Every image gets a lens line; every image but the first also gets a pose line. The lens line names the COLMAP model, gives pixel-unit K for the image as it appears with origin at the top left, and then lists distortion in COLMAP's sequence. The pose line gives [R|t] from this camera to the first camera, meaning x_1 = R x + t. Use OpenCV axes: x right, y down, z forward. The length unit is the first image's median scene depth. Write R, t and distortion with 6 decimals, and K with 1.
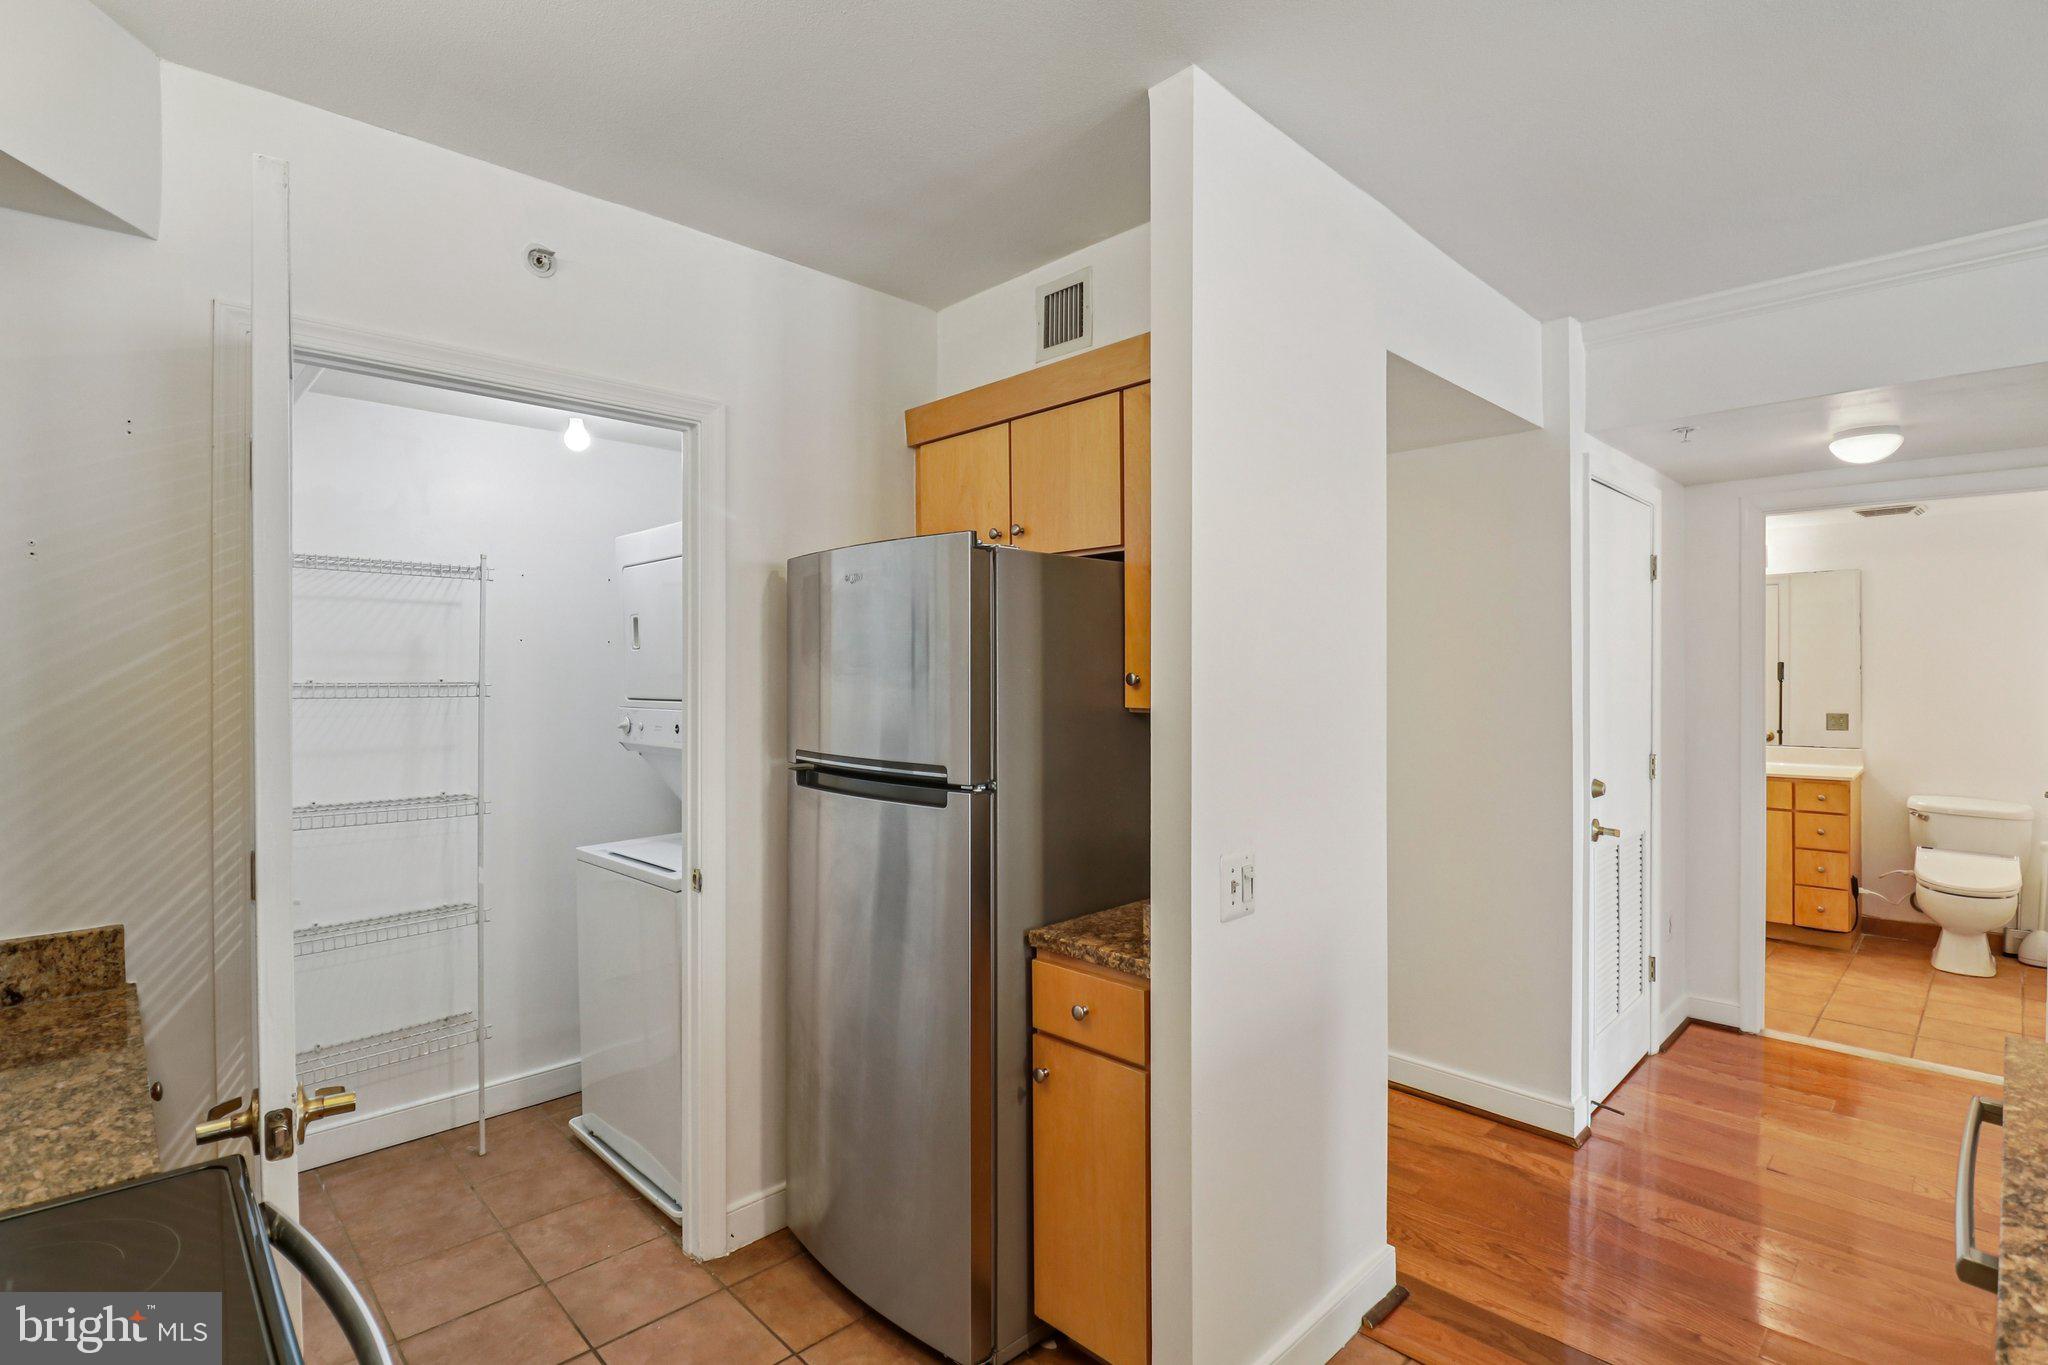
lens RADIAL K [[976.6, 0, 1020.3], [0, 976.6, 681.3], [0, 0, 1]] dist [-0.008689, -0.008984]
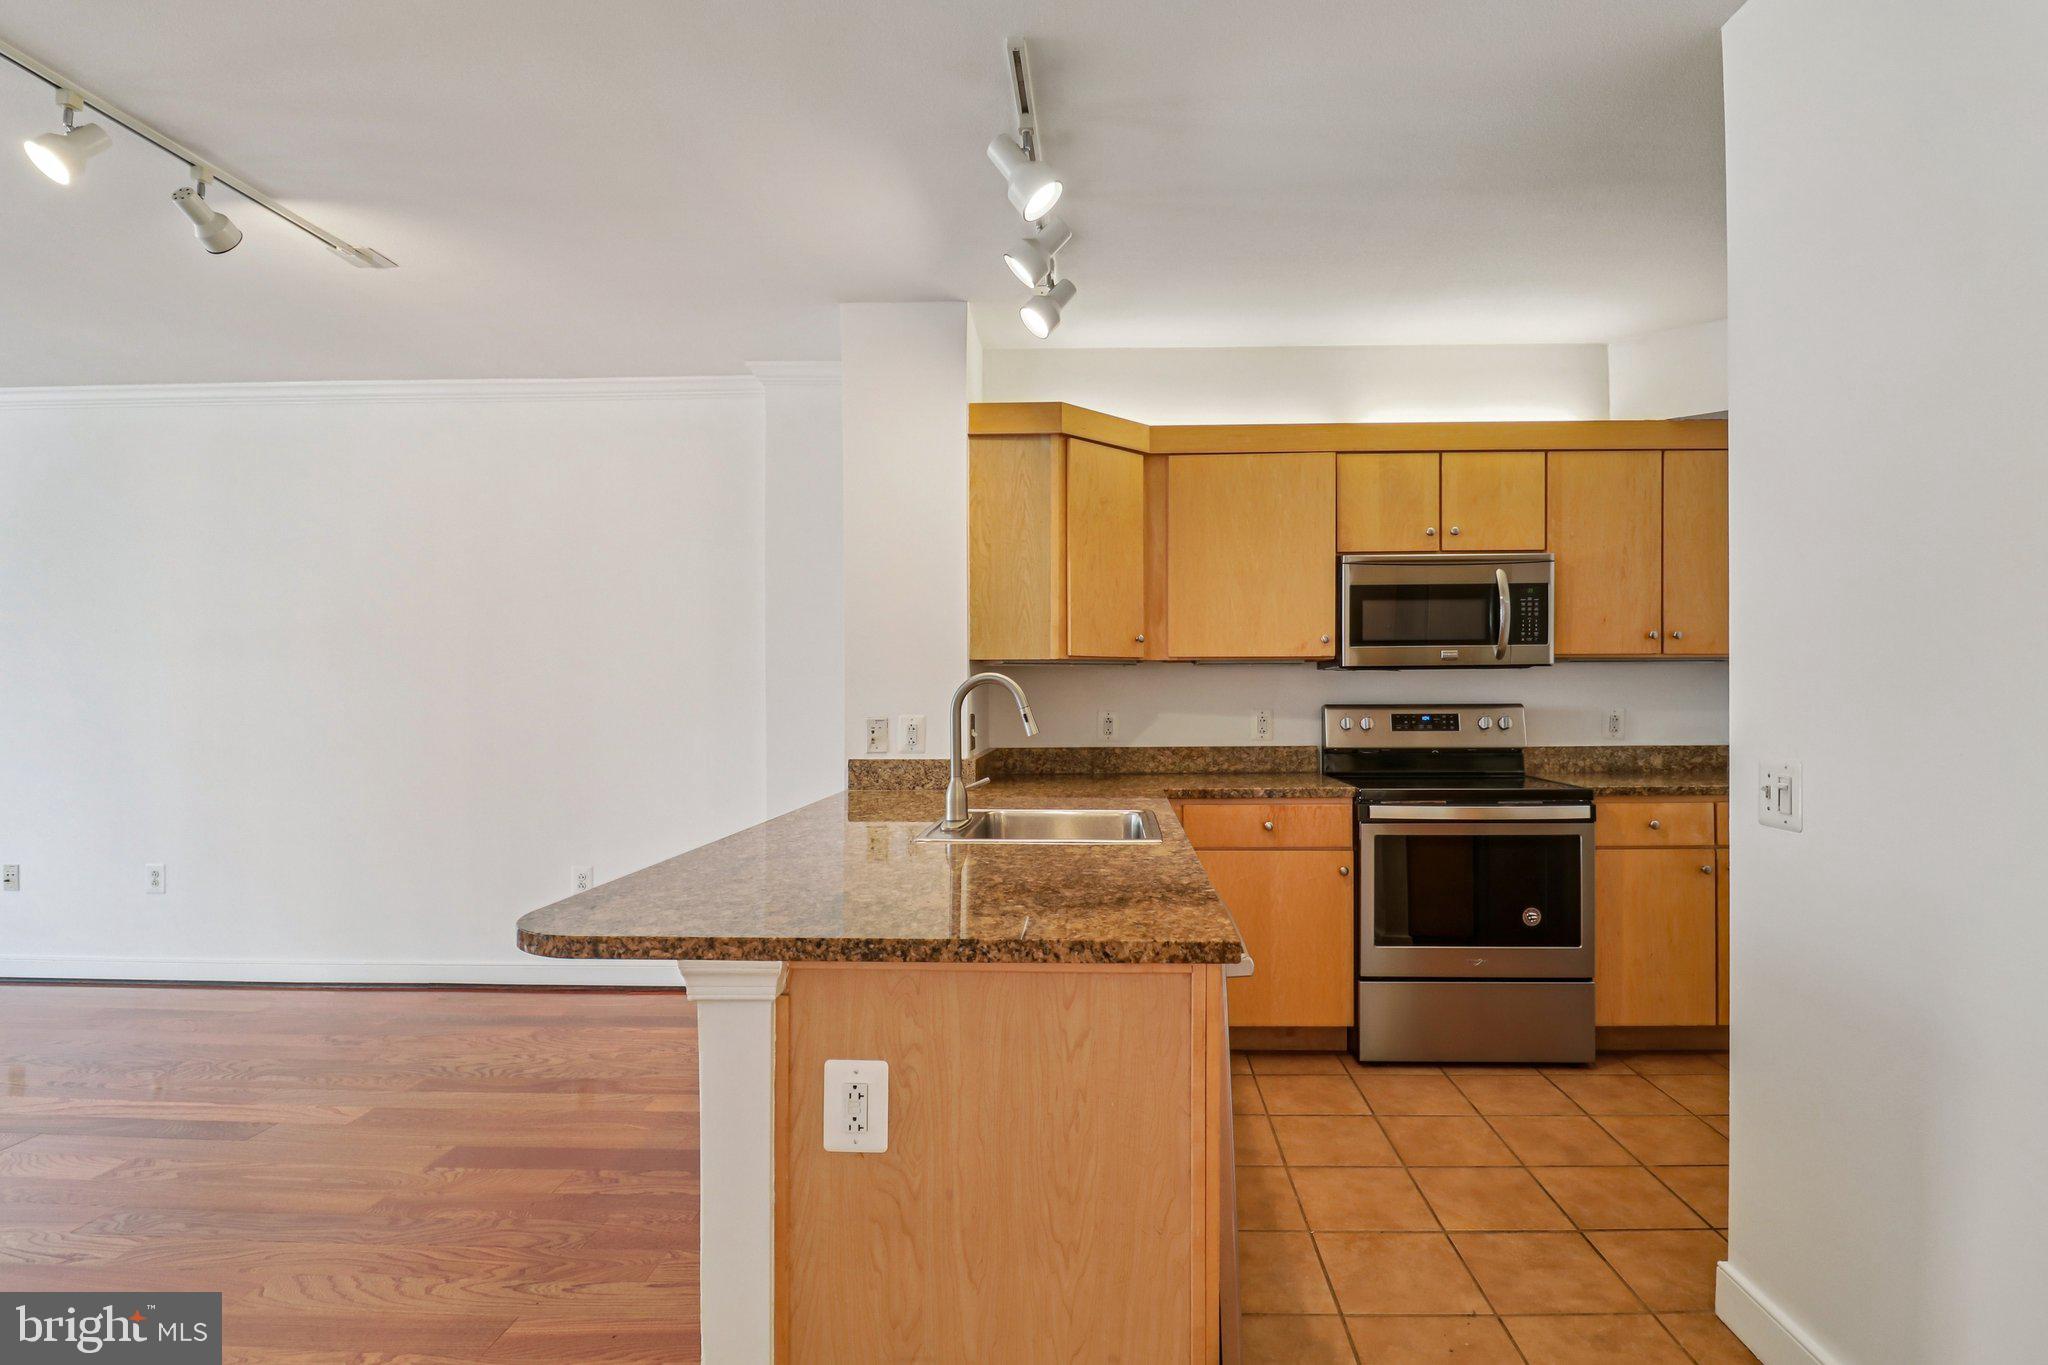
lens RADIAL K [[976.6, 0, 1098.8], [0, 976.6, 695.6], [0, 0, 1]] dist [-0.008689, -0.008984]
pose [[-0.707183, 0.007051, -0.706995, 1.216841], [0.004227, 0.999975, 0.005745, 0.094833], [0.707017, 0.001075, -0.707195, 1.076264]]
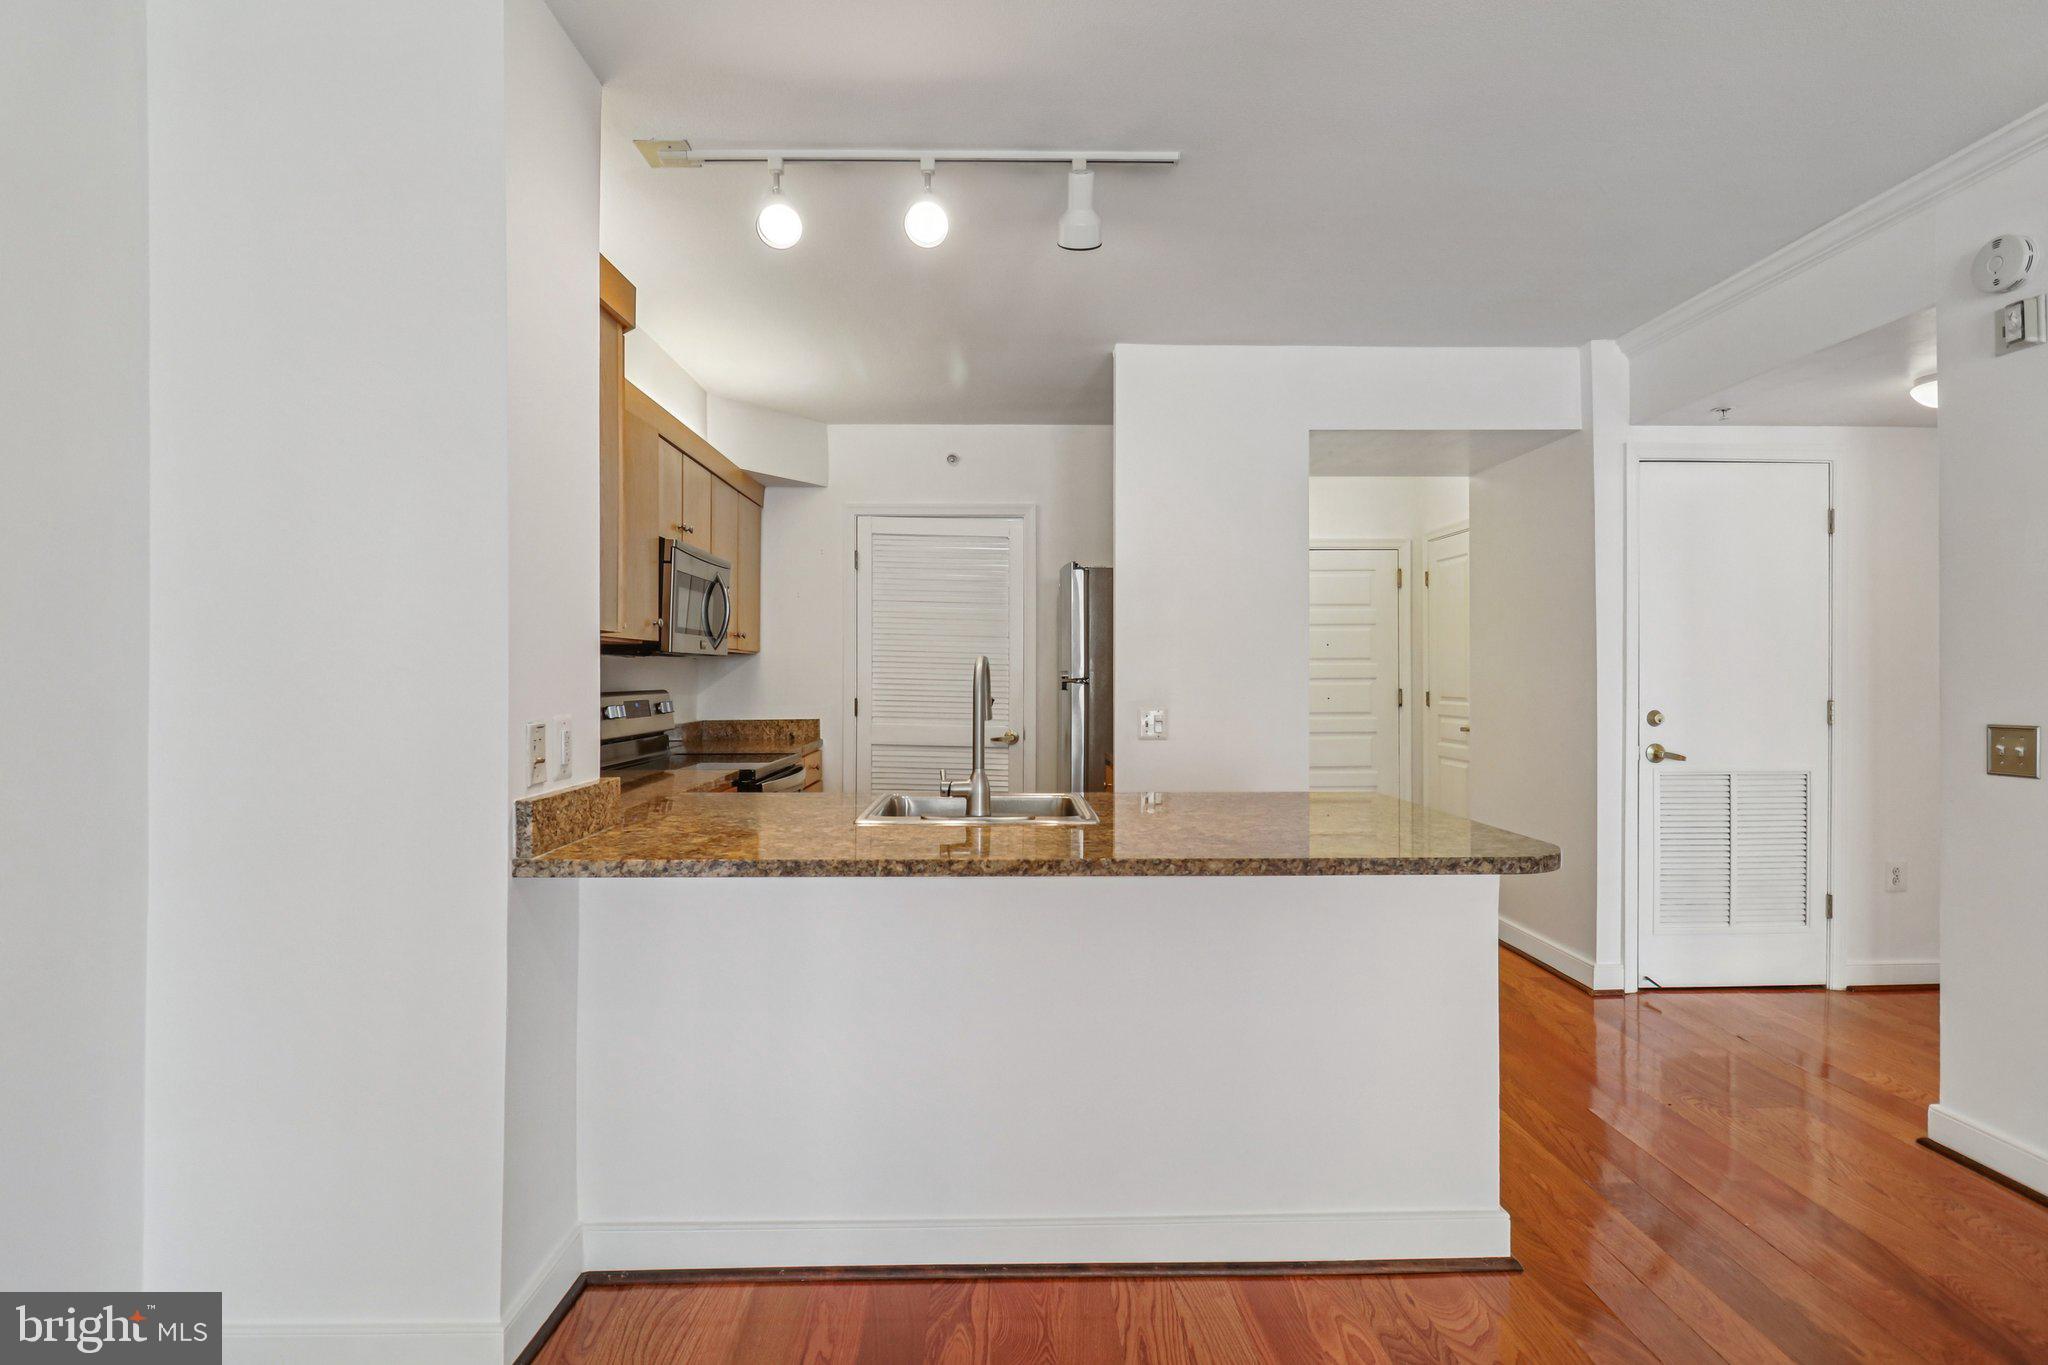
lens RADIAL K [[976.6, 0, 1001.3], [0, 976.6, 673.6], [0, 0, 1]] dist [-0.008689, -0.008984]
pose [[0.713336, -0.000699, -0.700822, 1.279577], [-0.002333, 0.999992, -0.003372, 0.094743], [0.700819, 0.004040, 0.713328, -0.621248]]
